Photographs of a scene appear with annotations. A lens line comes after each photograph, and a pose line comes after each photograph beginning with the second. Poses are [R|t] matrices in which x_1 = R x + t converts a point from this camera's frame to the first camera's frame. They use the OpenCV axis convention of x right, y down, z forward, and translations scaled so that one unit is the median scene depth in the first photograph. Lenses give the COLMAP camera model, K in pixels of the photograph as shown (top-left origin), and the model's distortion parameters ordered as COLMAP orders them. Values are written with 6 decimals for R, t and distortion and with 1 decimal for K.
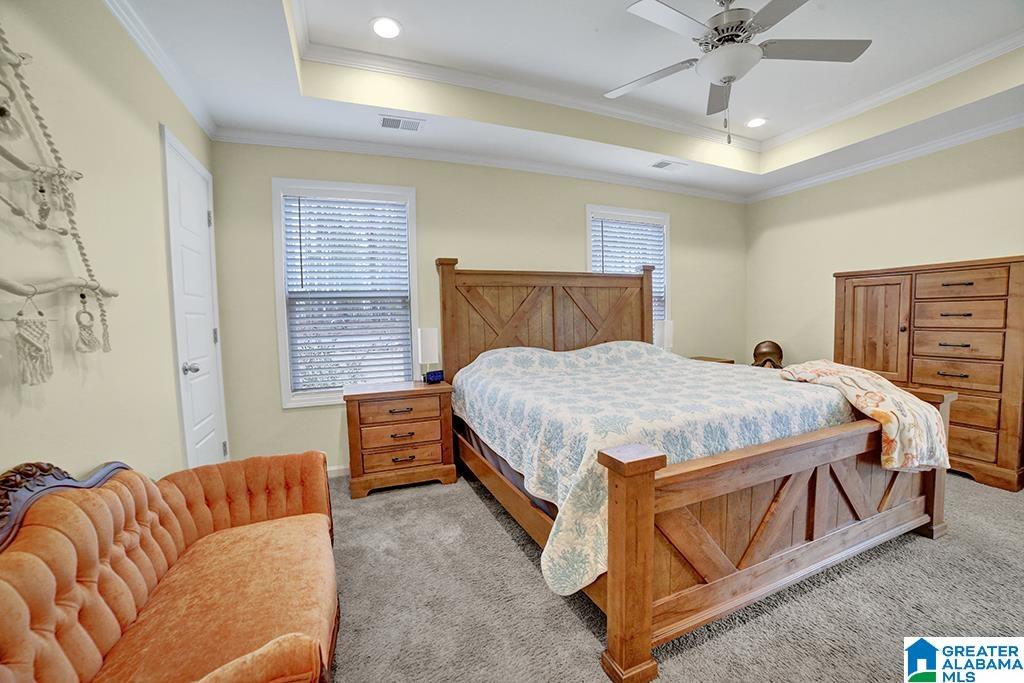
lens RADIAL K [[402.9, 0, 516.0], [0, 402.9, 342.1], [0, 0, 1]] dist [-0.062909, 0.020782]
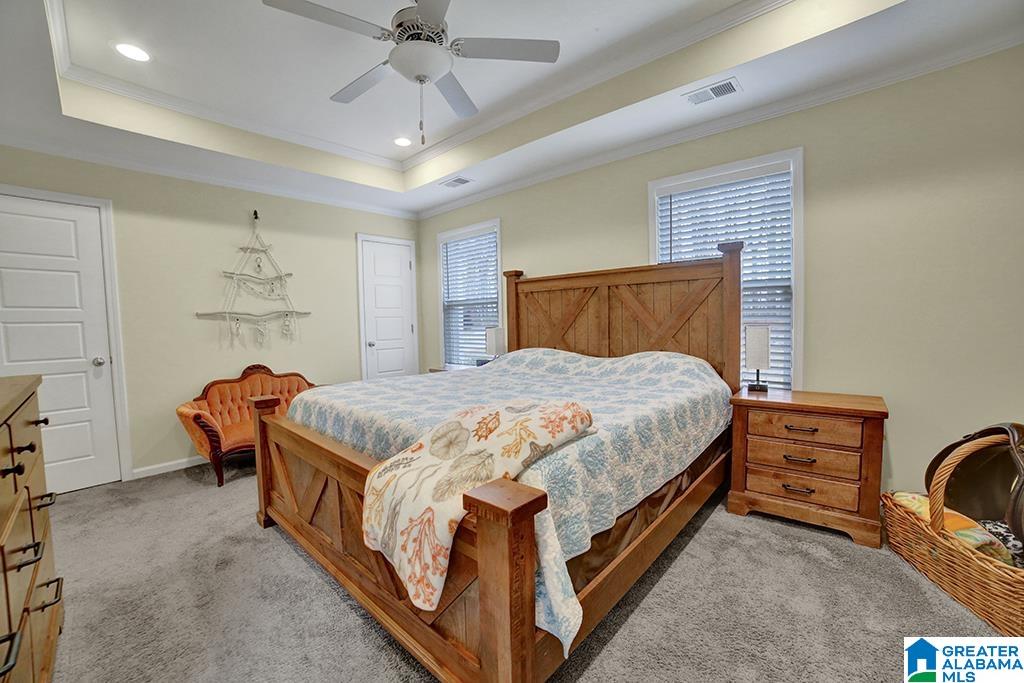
lens RADIAL K [[424.0, 0, 485.8], [0, 424.0, 343.3], [0, 0, 1]] dist [-0.021913, 0.000081]
pose [[0.407675, 0.063615, -0.910908, 0.862202], [-0.044327, 0.997773, 0.049843, -0.045309], [0.912051, 0.020058, 0.409587, 0.365442]]
